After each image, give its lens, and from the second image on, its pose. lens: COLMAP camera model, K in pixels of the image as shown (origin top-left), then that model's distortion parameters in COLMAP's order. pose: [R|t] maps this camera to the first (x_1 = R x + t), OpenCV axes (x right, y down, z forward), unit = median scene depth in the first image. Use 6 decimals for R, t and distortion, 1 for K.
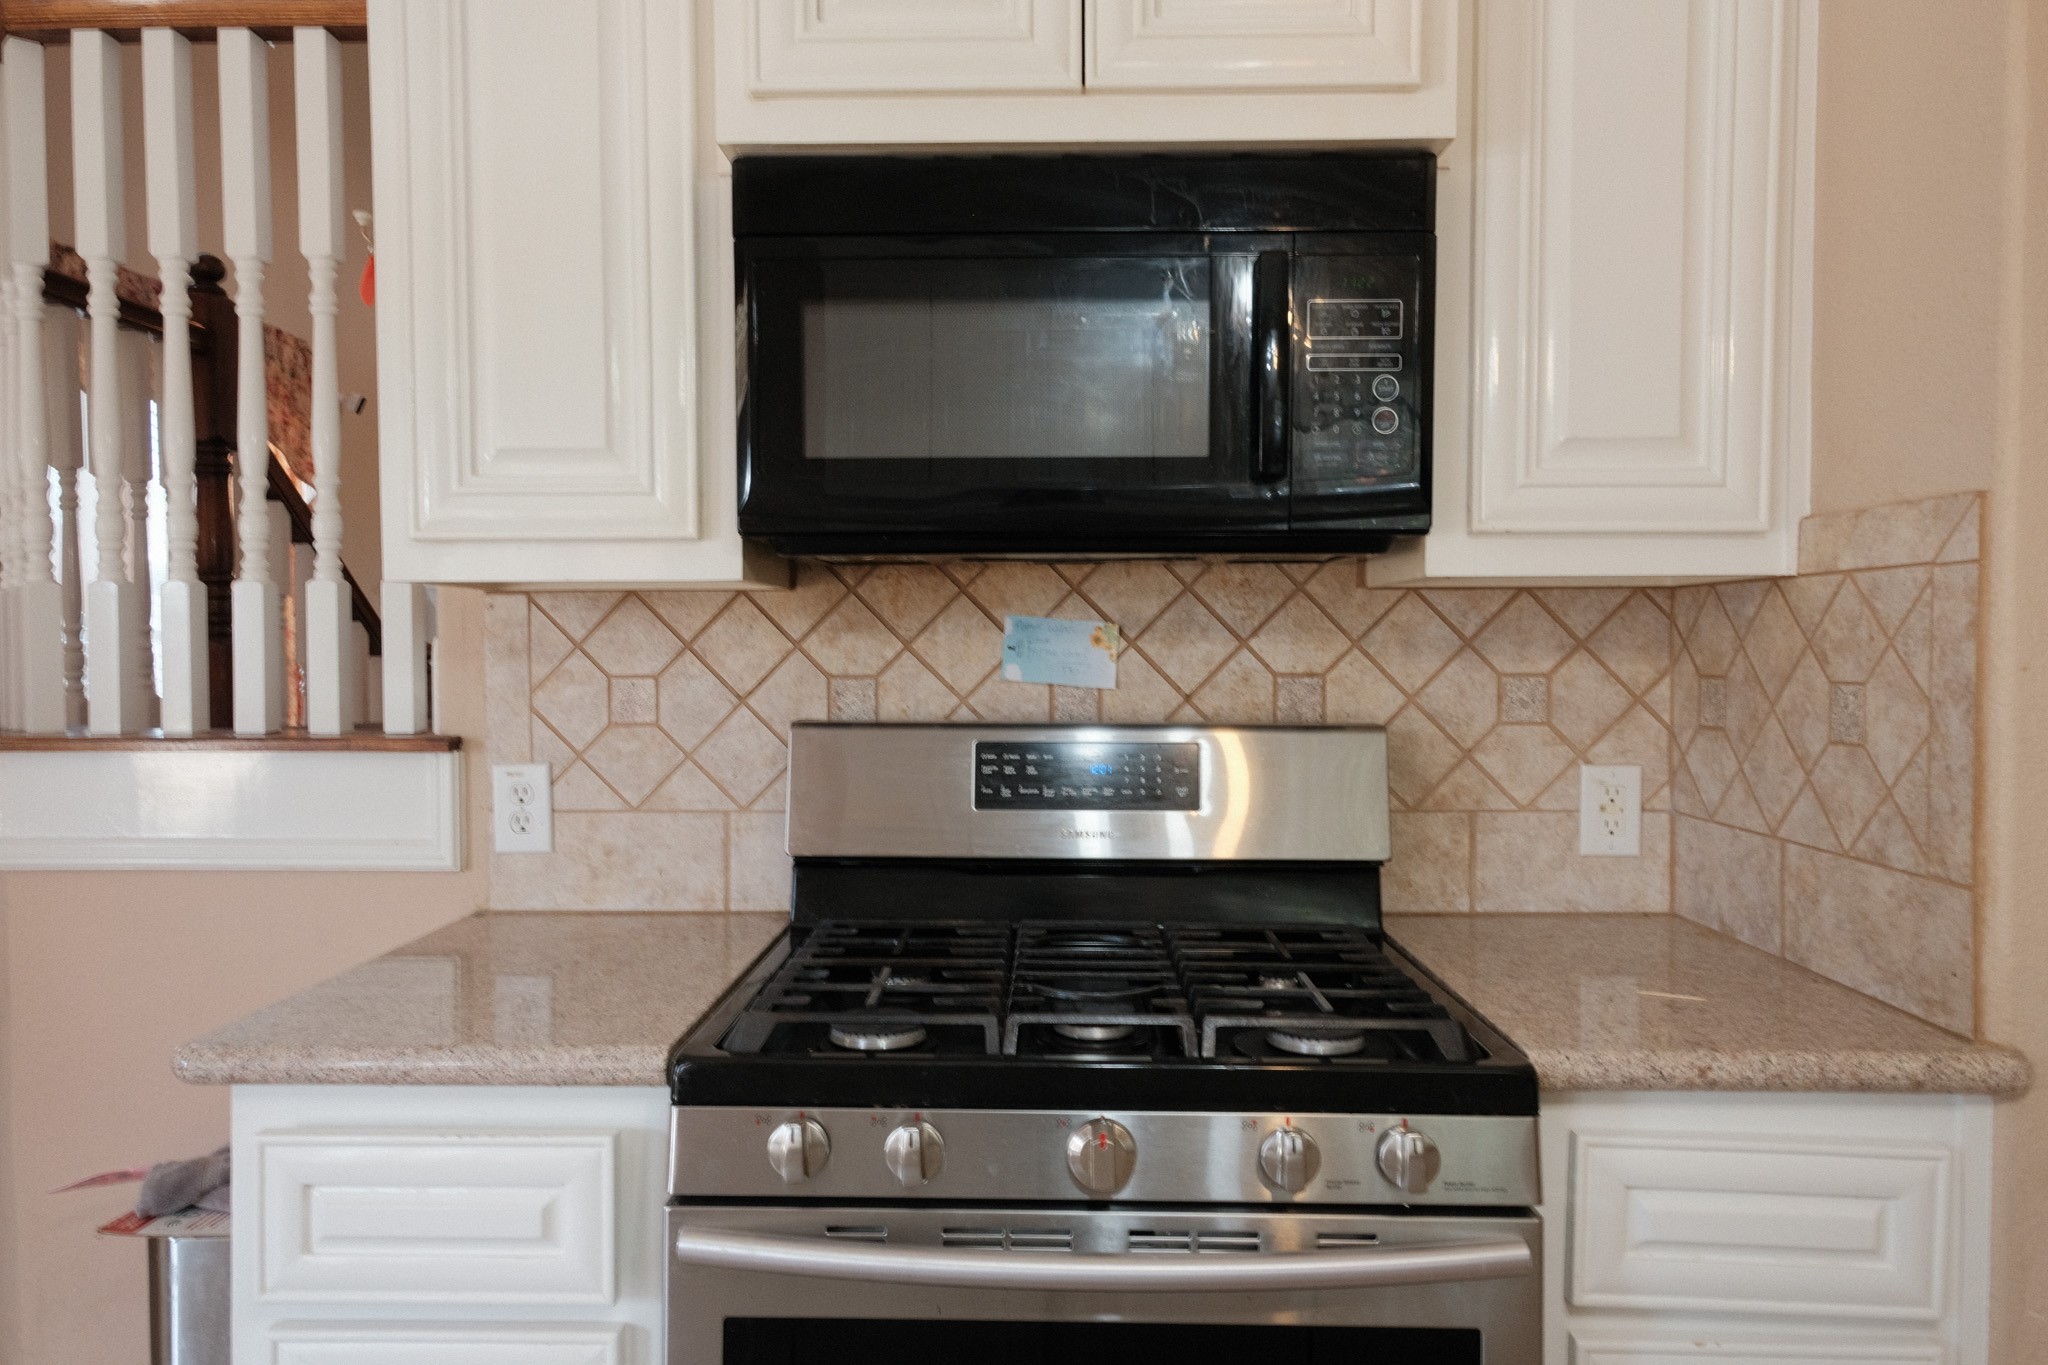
lens RADIAL K [[1409.8, 0, 1033.2], [0, 1409.8, 695.3], [0, 0, 1]] dist [0.044408, 0.006499]
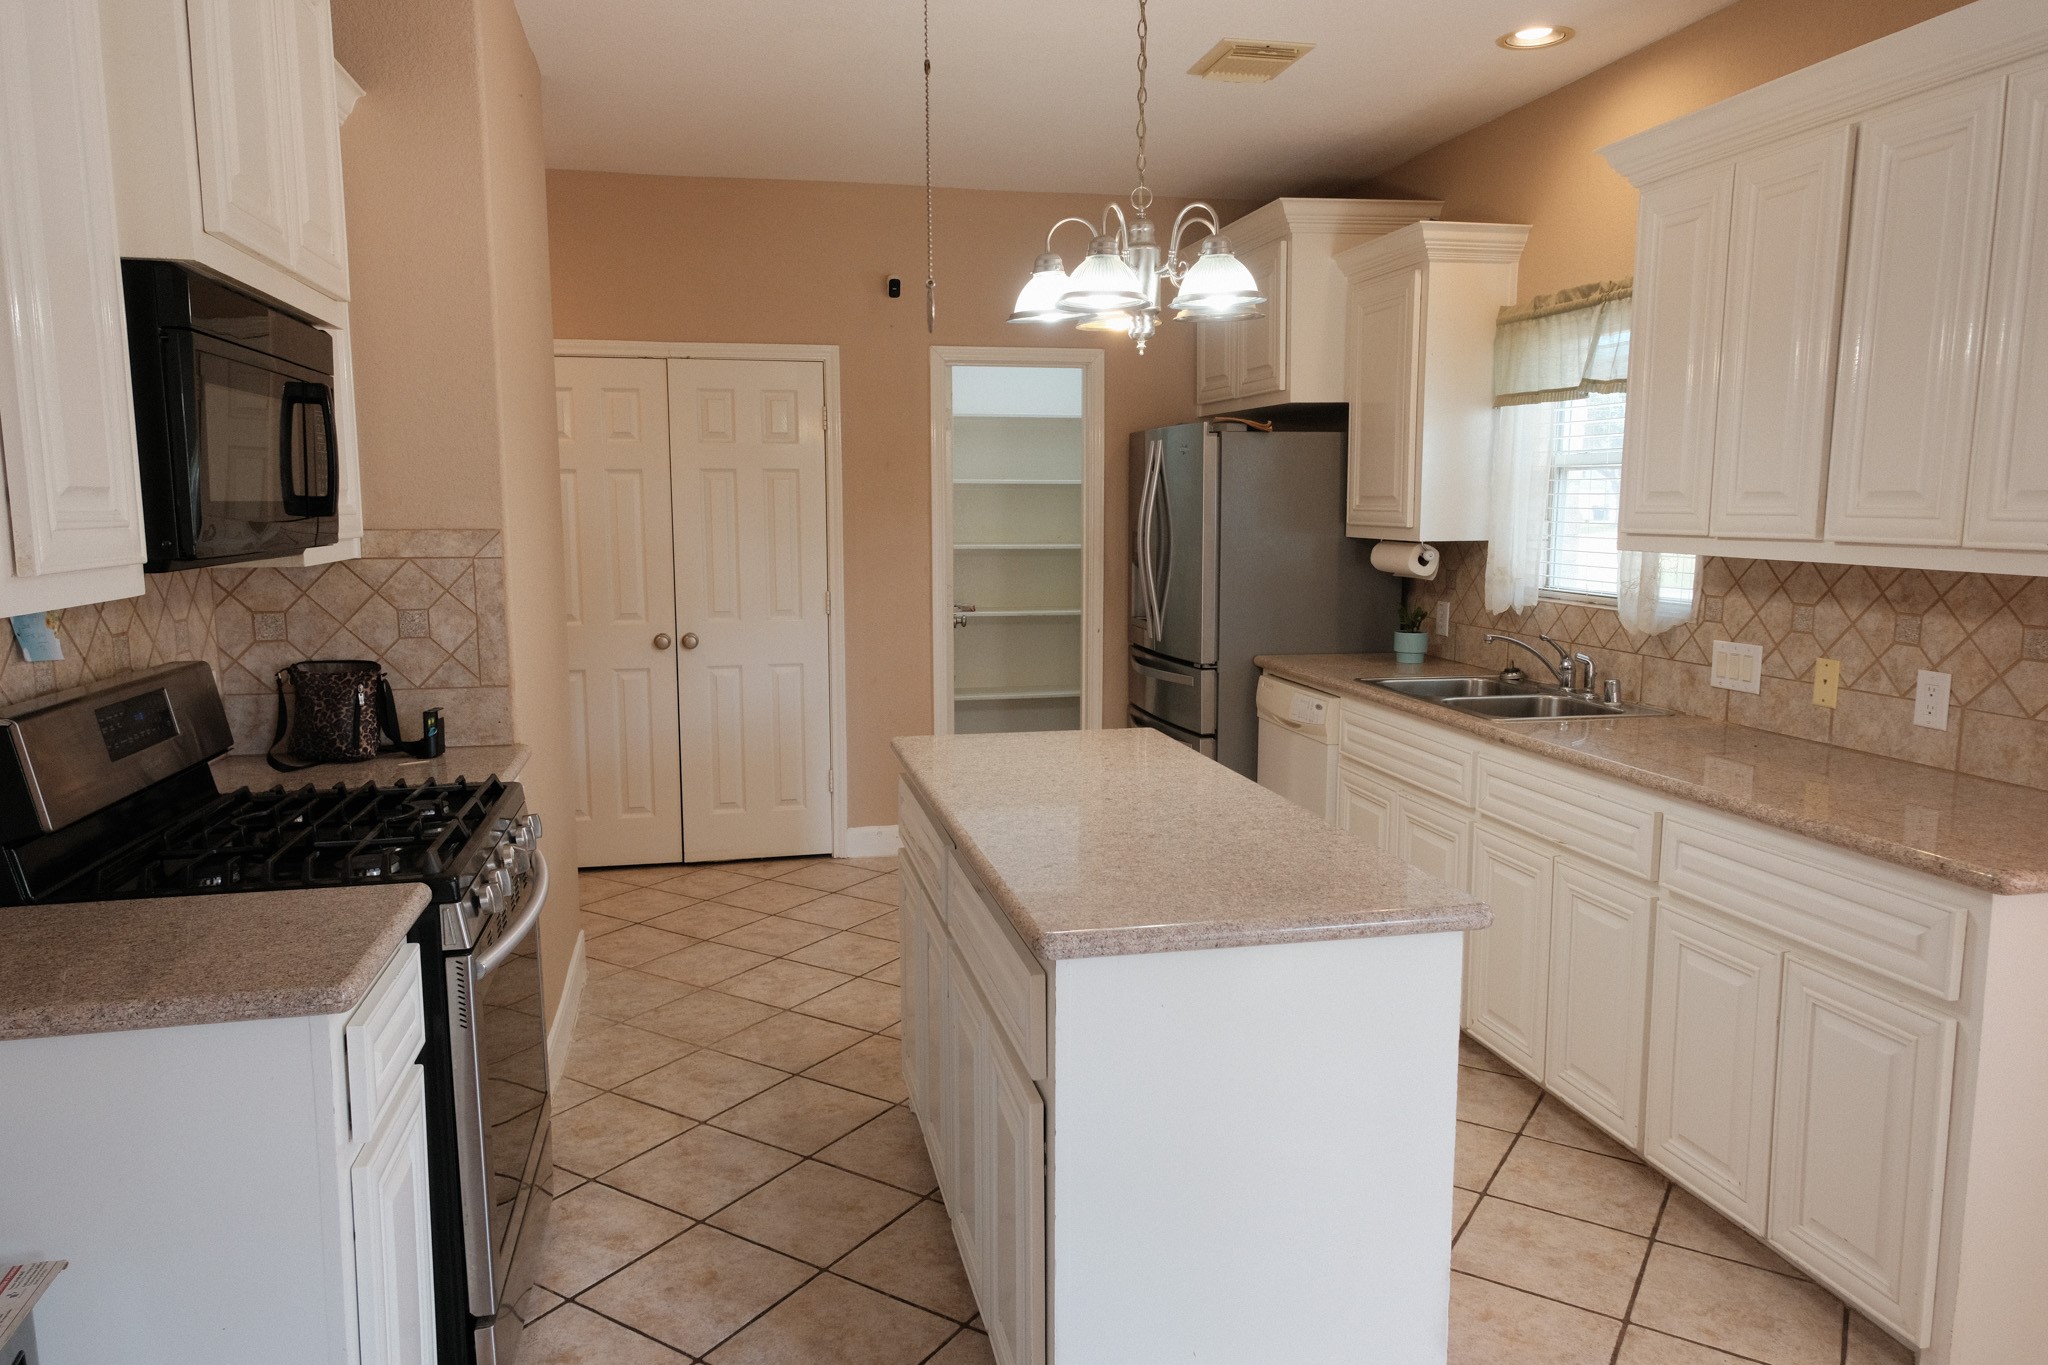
lens RADIAL K [[1388.6, 0, 1016.8], [0, 1388.6, 683.7], [0, 0, 1]] dist [-0.002156, 0.036729]
pose [[-0.228186, -0.128233, 0.965136, -1.329890], [0.037875, 0.989369, 0.140407, -0.124897], [-0.972881, 0.068593, -0.220903, 0.455389]]
